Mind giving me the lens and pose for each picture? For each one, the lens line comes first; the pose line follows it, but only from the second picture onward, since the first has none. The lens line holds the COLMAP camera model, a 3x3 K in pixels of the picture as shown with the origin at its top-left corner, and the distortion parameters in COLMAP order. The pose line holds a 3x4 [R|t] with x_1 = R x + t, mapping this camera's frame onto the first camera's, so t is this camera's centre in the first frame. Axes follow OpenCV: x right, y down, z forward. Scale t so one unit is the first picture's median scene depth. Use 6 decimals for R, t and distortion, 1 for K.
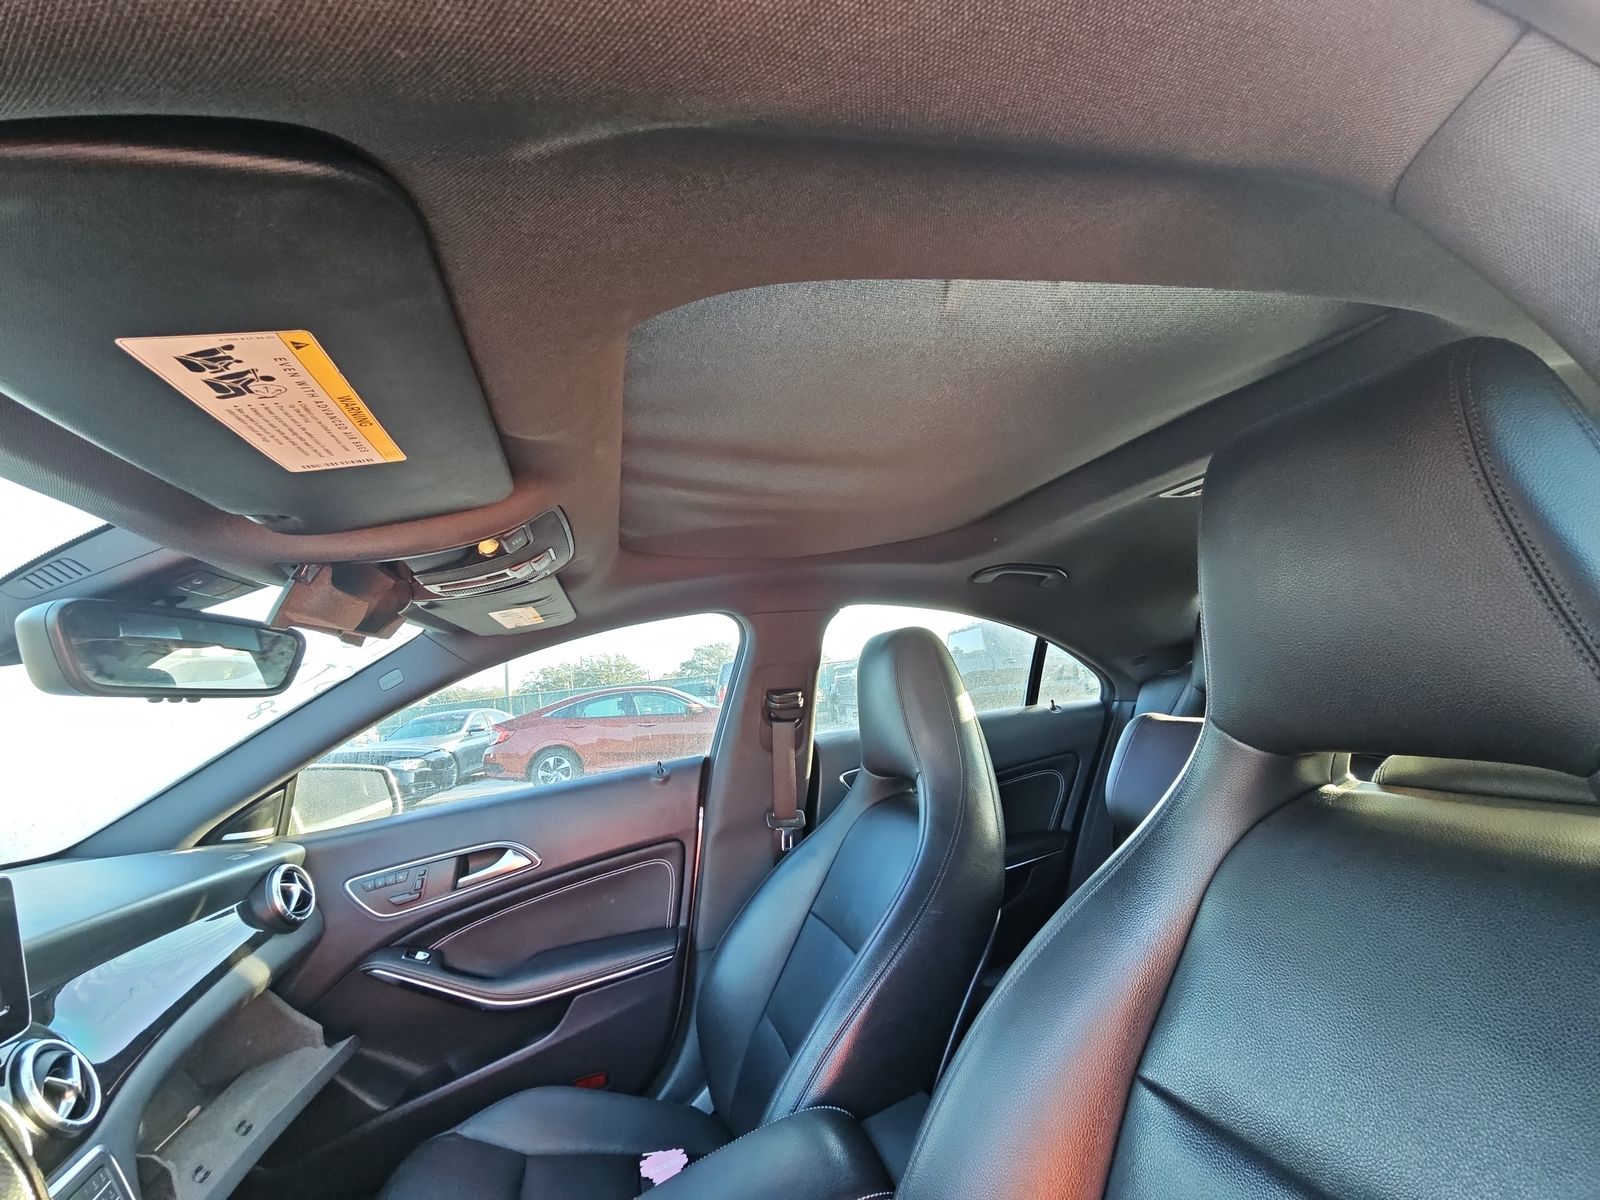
lens RADIAL K [[646.9, 0, 793.7], [0, 646.9, 606.7], [0, 0, 1]] dist [0.000039, -0.000313]
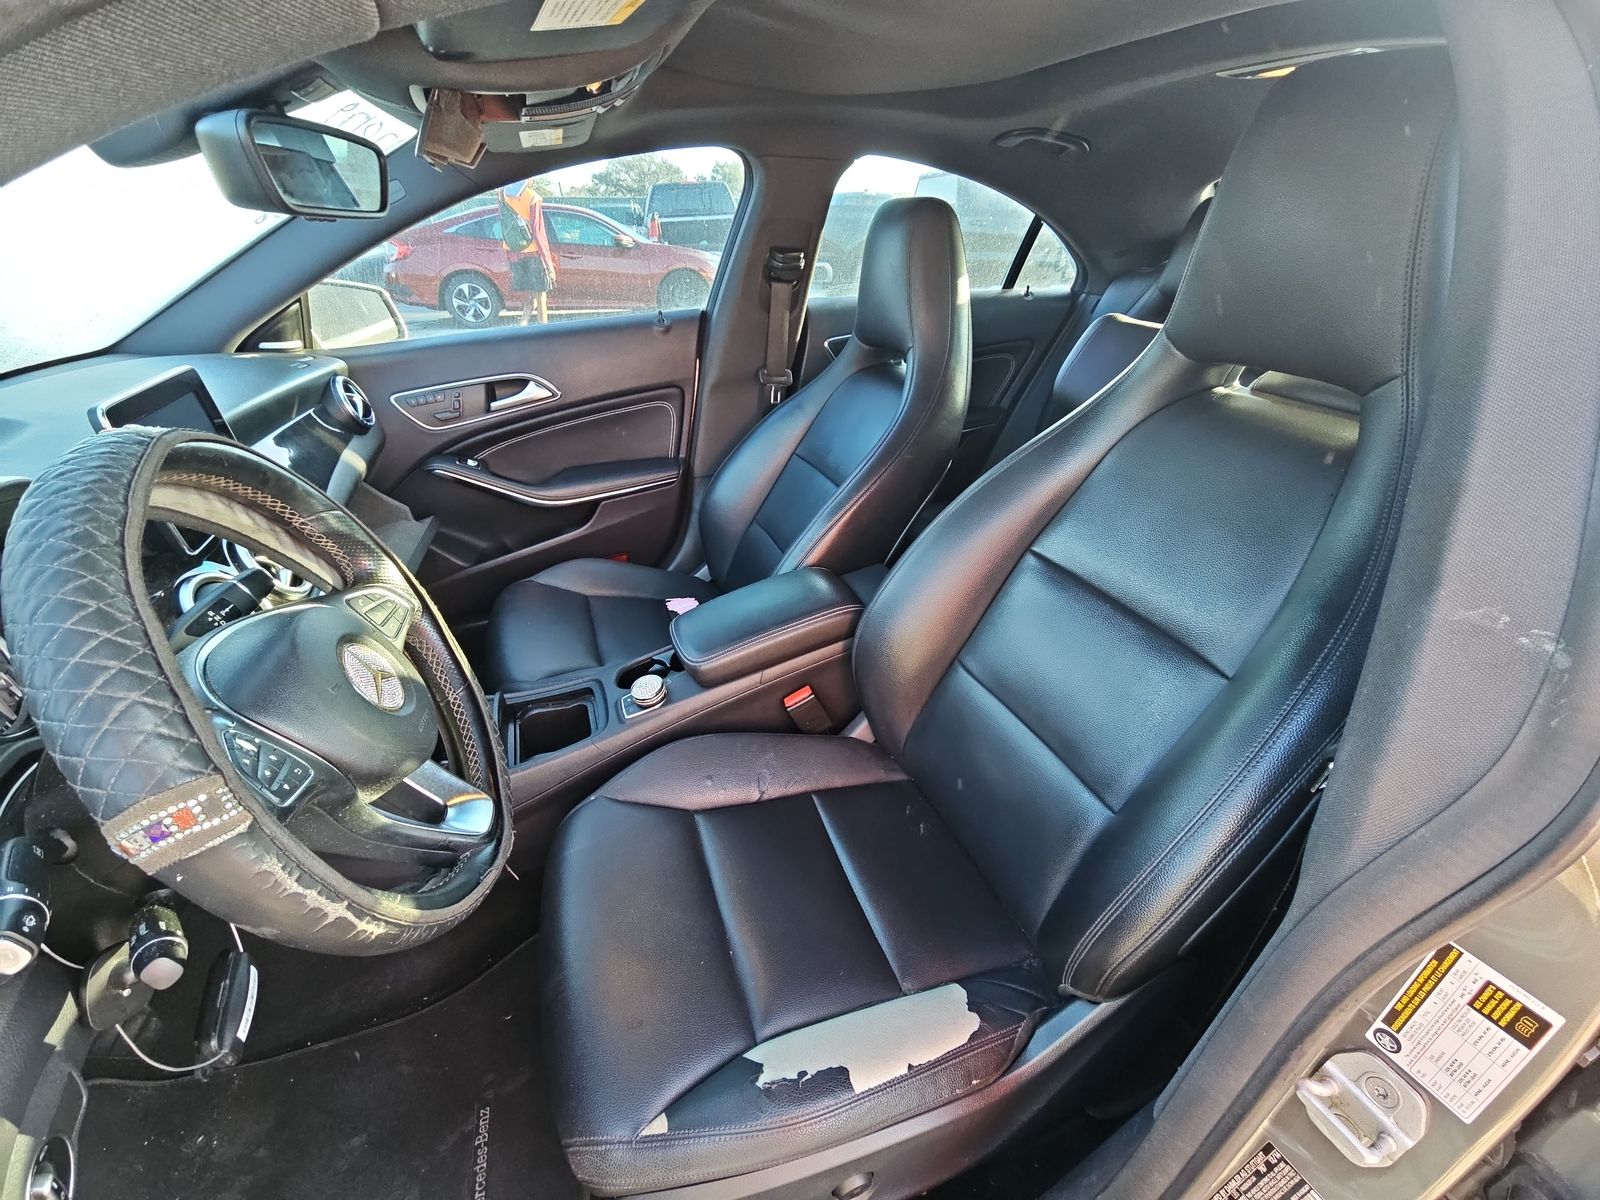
lens RADIAL K [[646.9, 0, 793.7], [0, 646.9, 606.7], [0, 0, 1]] dist [0.000039, -0.000313]
pose [[0.990623, 0.045837, 0.128703, -0.117445], [-0.114605, 0.791612, 0.600181, -0.039534], [-0.074372, -0.609303, 0.789442, -0.154470]]
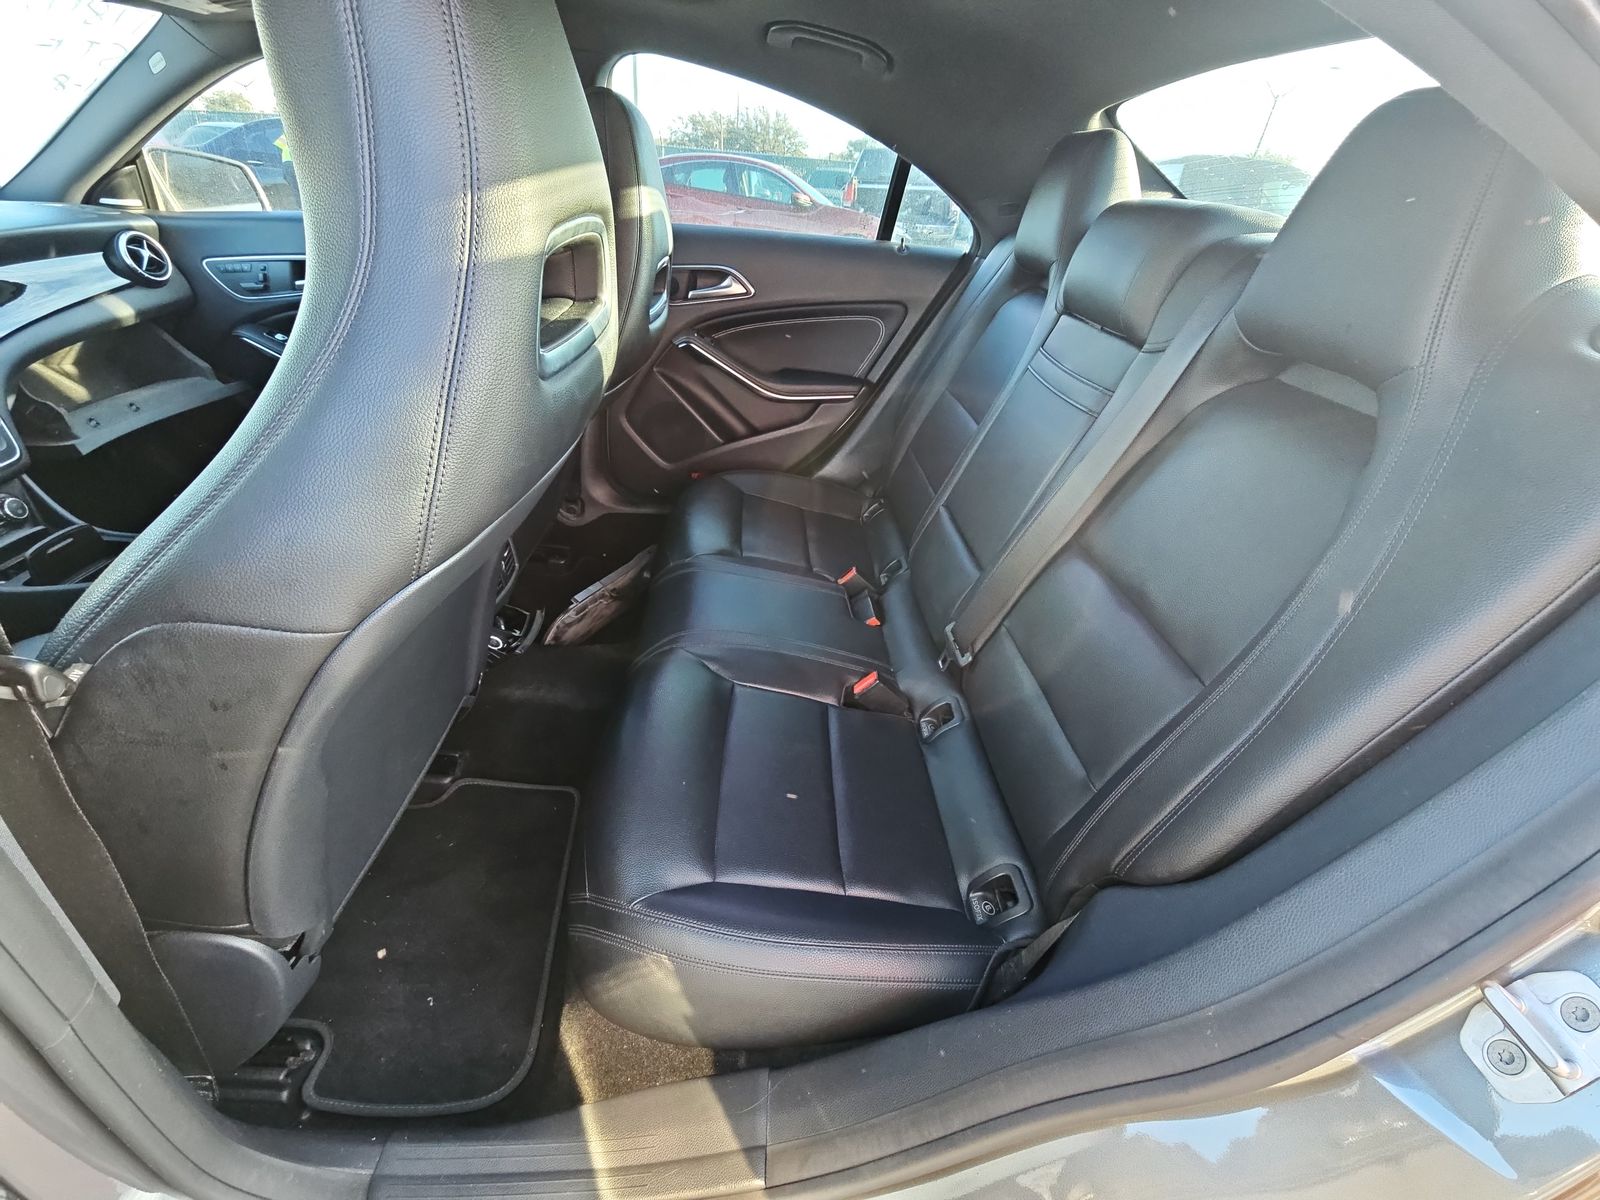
lens RADIAL K [[651.0, 0, 802.4], [0, 651.0, 613.2], [0, 0, 1]] dist [0.000635, -0.009806]
pose [[0.955227, 0.281867, -0.089959, 0.648777], [-0.156414, 0.739158, 0.655119, -0.051866], [0.251150, -0.611716, 0.750151, -0.033555]]
